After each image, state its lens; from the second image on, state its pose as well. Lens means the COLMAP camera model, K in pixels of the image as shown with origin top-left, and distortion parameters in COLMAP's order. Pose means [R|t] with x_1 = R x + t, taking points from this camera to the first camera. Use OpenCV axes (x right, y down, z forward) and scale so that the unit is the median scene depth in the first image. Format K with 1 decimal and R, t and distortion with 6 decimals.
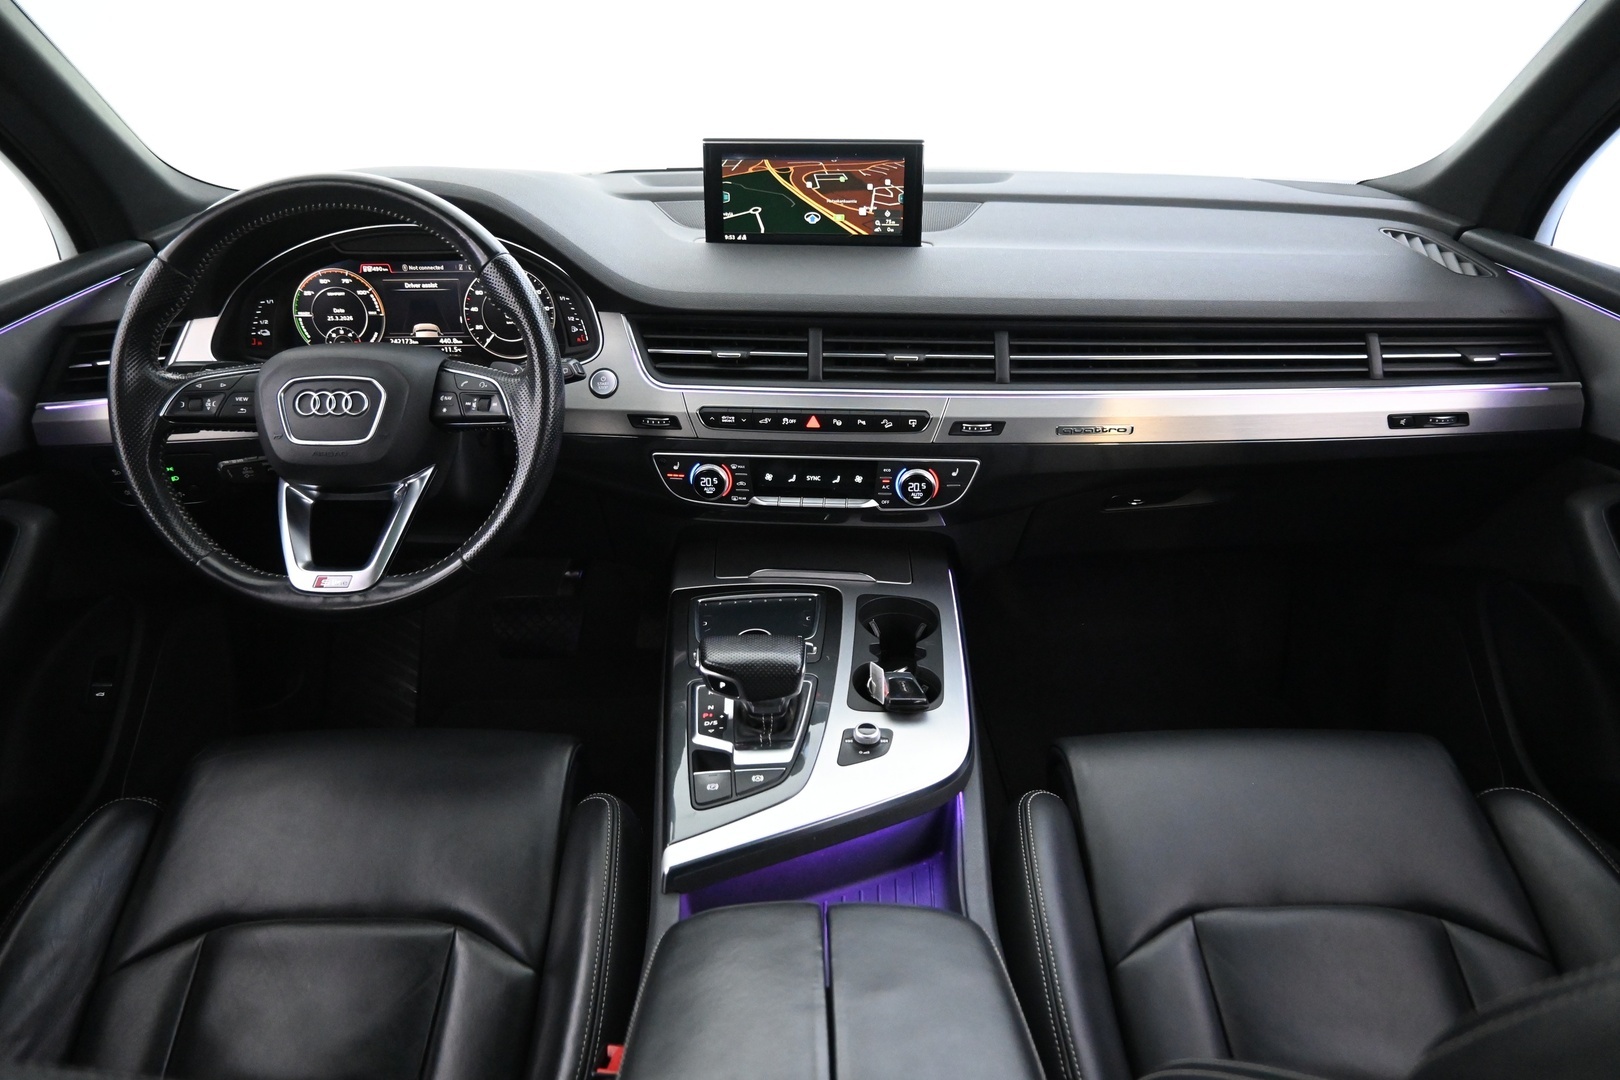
lens RADIAL K [[1093.4, 0, 810.0], [0, 1093.4, 540.0], [0, 0, 1]] dist [-0.005169, -0.001164]
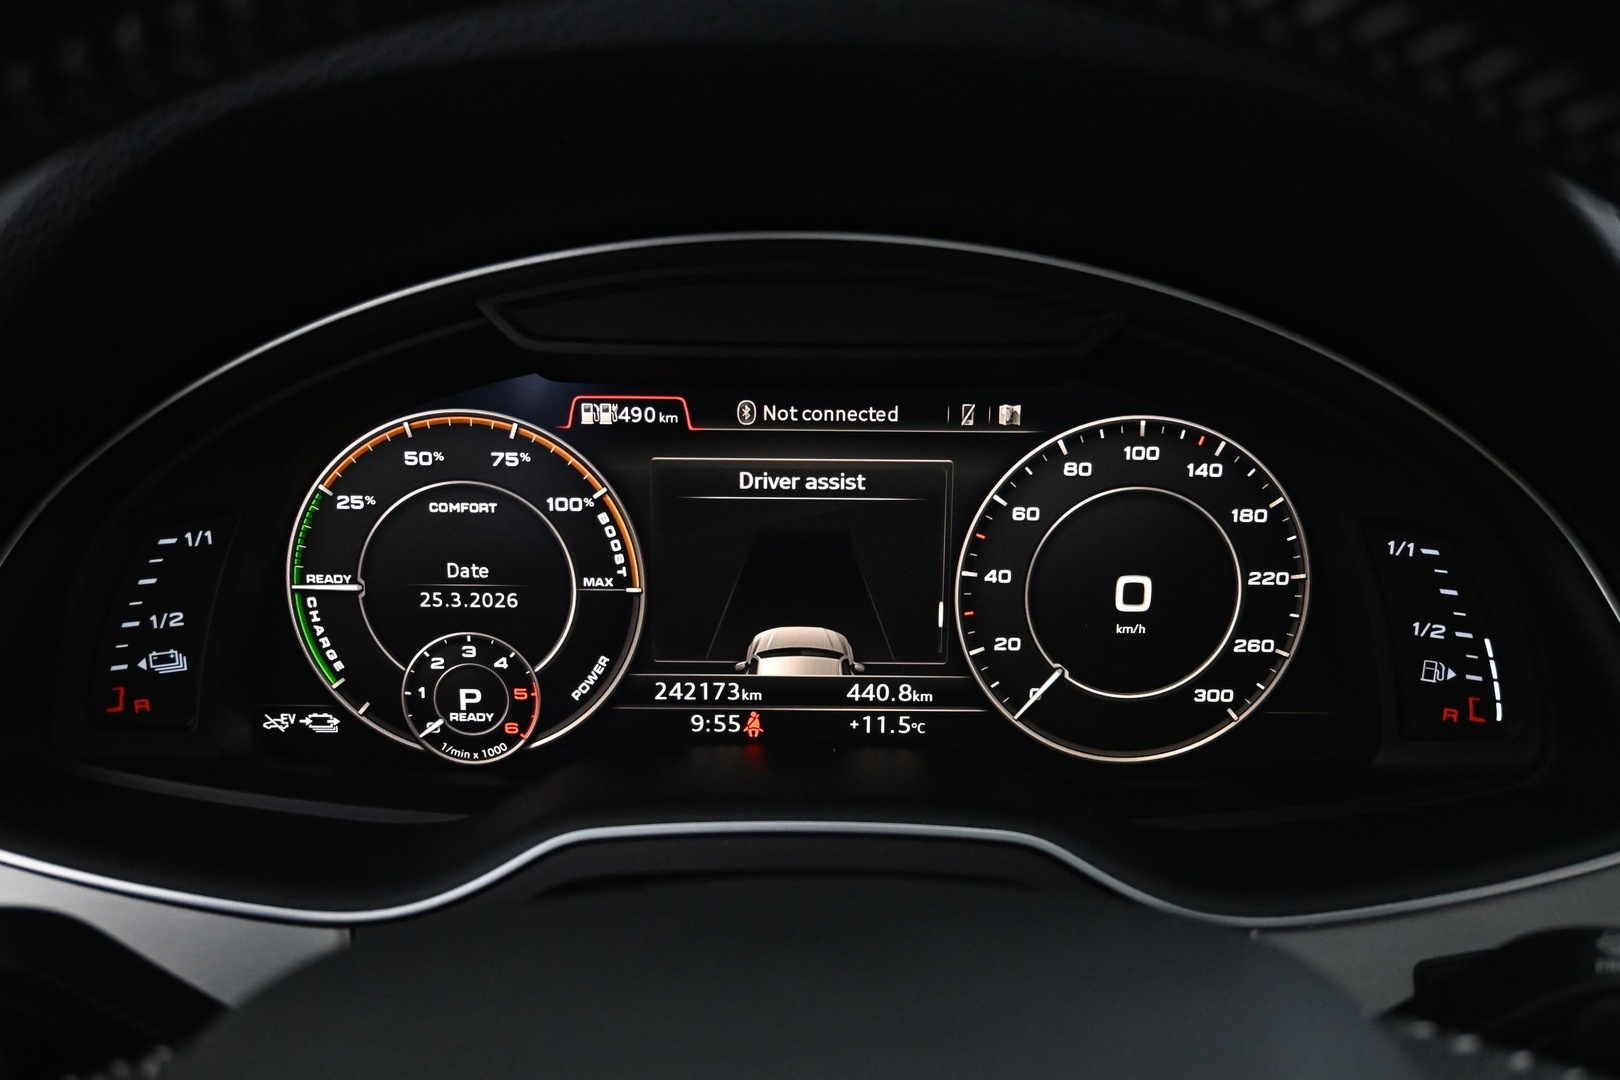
lens RADIAL K [[1285.0, 0, 810.0], [0, 1285.0, 540.0], [0, 0, 1]] dist [0.000109, -0.000818]
pose [[0.999804, 0.019765, -0.000990, -0.359681], [-0.019708, 0.989915, -0.140285, -0.180977], [-0.001793, 0.140277, 0.990111, 0.719105]]
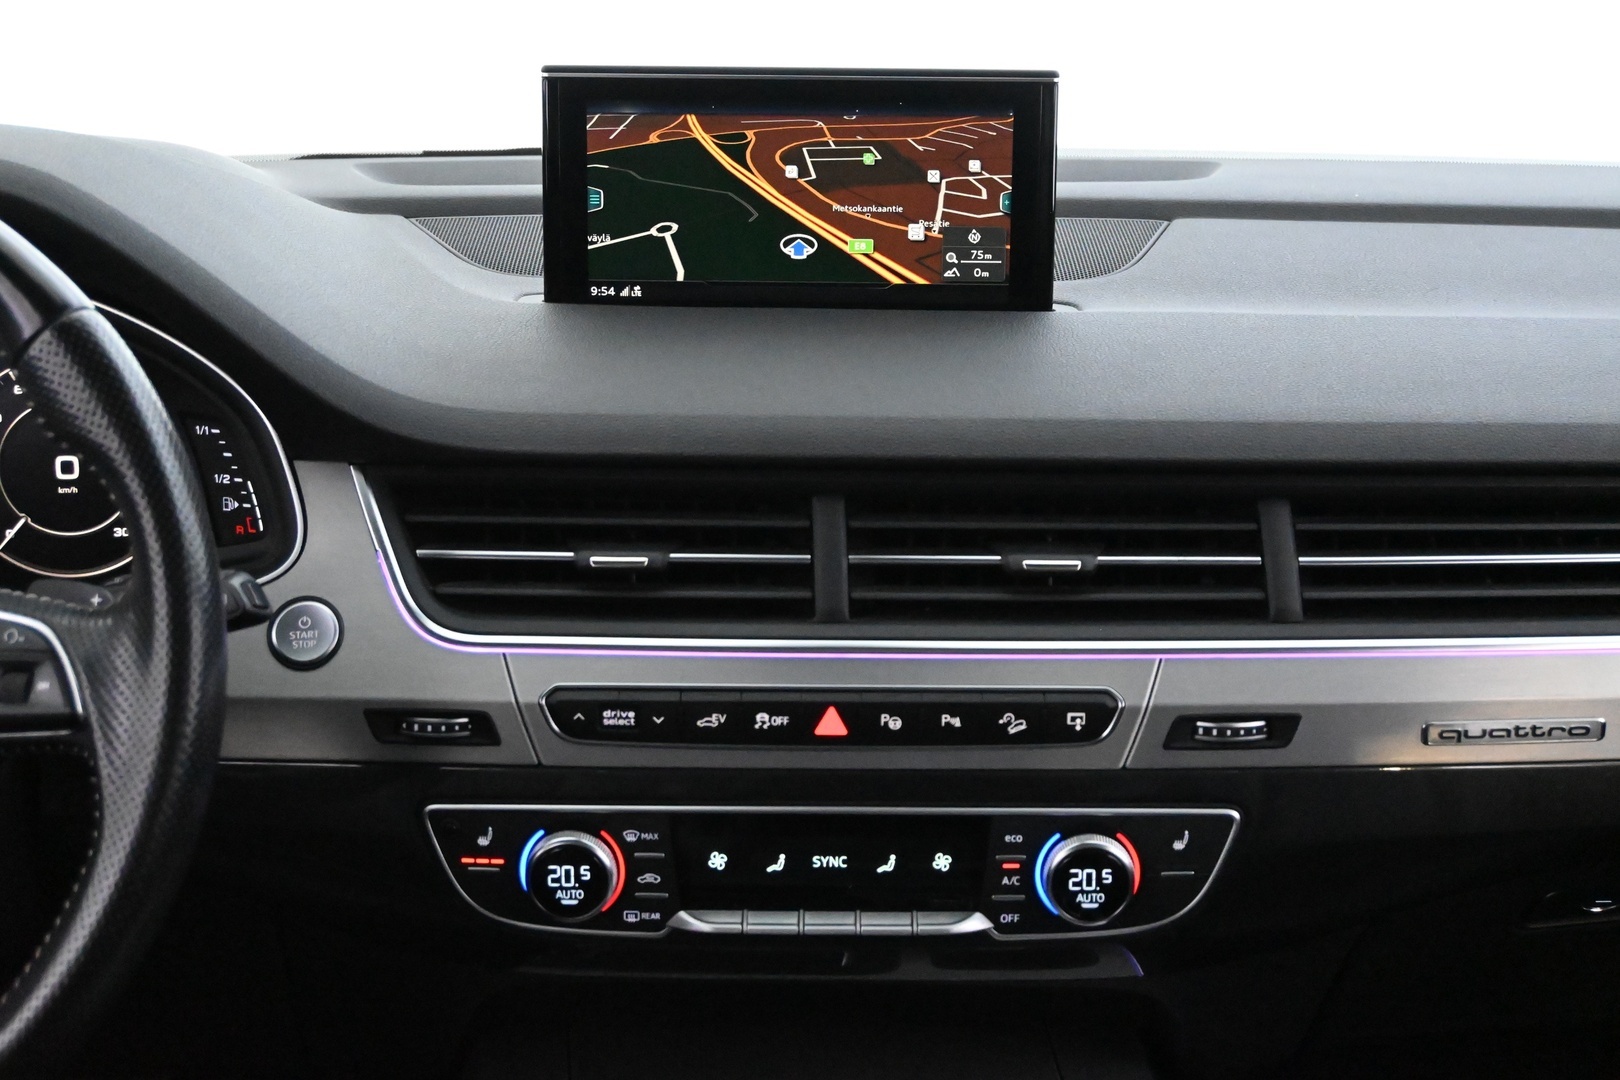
lens RADIAL K [[2363.0, 0, 810.0], [0, 2363.0, 540.0], [0, 0, 1]] dist [0.014562, -0.010478]
pose [[0.997151, -0.007858, 0.075016, -0.066652], [0.021885, 0.981916, -0.188048, -0.009211], [-0.072182, 0.189154, 0.979291, 0.124162]]
